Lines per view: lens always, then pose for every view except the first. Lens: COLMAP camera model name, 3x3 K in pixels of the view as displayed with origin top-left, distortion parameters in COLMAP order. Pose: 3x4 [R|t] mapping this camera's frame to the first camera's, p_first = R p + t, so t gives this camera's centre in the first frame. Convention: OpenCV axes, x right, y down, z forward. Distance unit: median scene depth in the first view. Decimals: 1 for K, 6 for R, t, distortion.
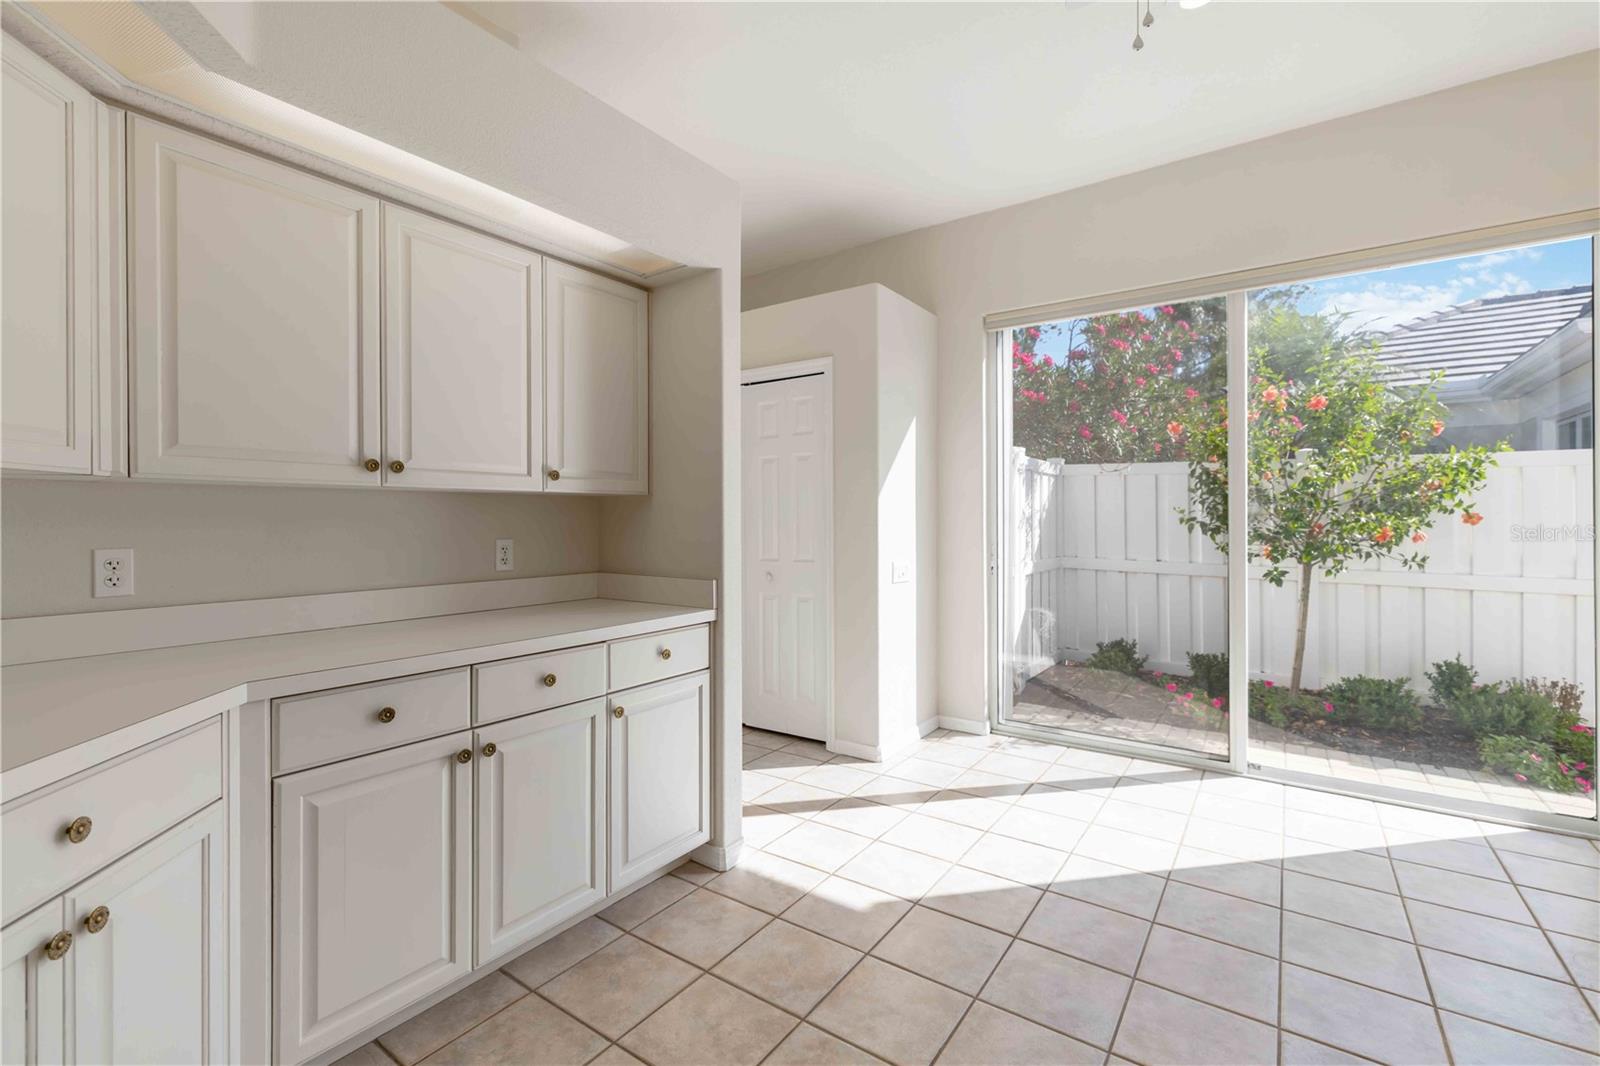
lens RADIAL K [[695.9, 0, 800.9], [0, 695.9, 526.5], [0, 0, 1]] dist [0.000748, -0.000003]
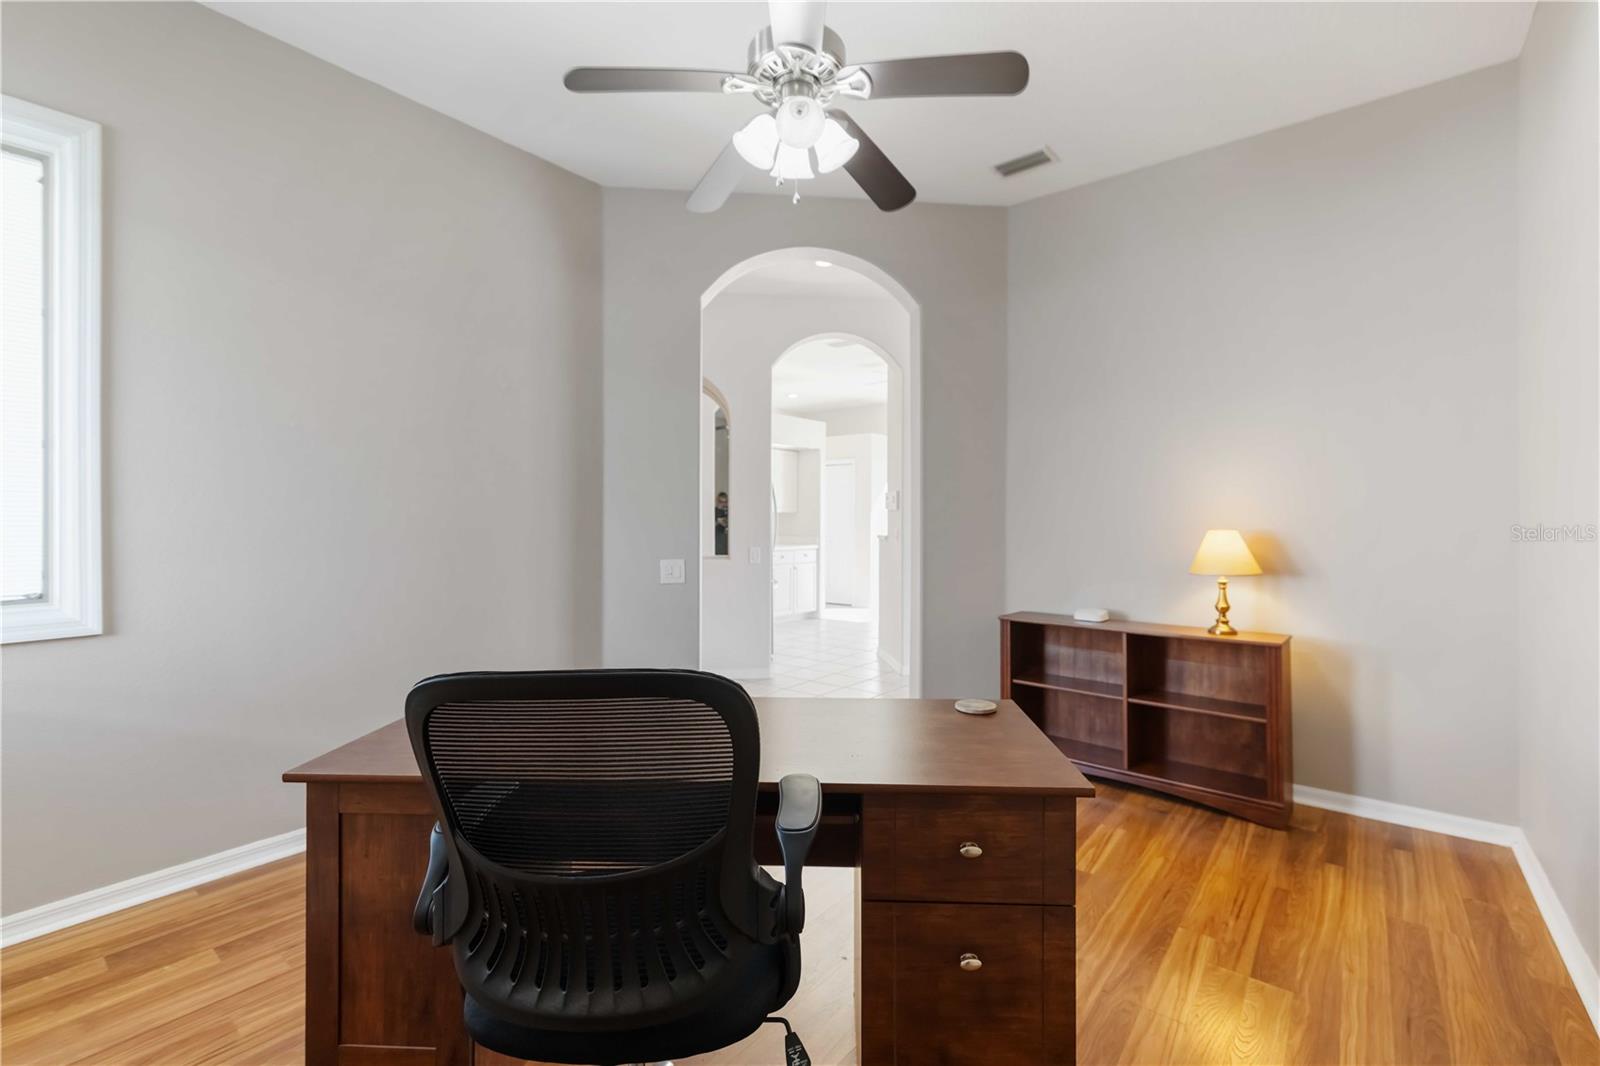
lens RADIAL K [[695.9, 0, 799.0], [0, 695.9, 526.3], [0, 0, 1]] dist [0.000748, -0.000003]
pose [[0.997519, 0.007141, -0.070039, 0.027528], [-0.006869, 0.999968, 0.004123, 0.008723], [0.070066, -0.003632, 0.997536, -2.561310]]
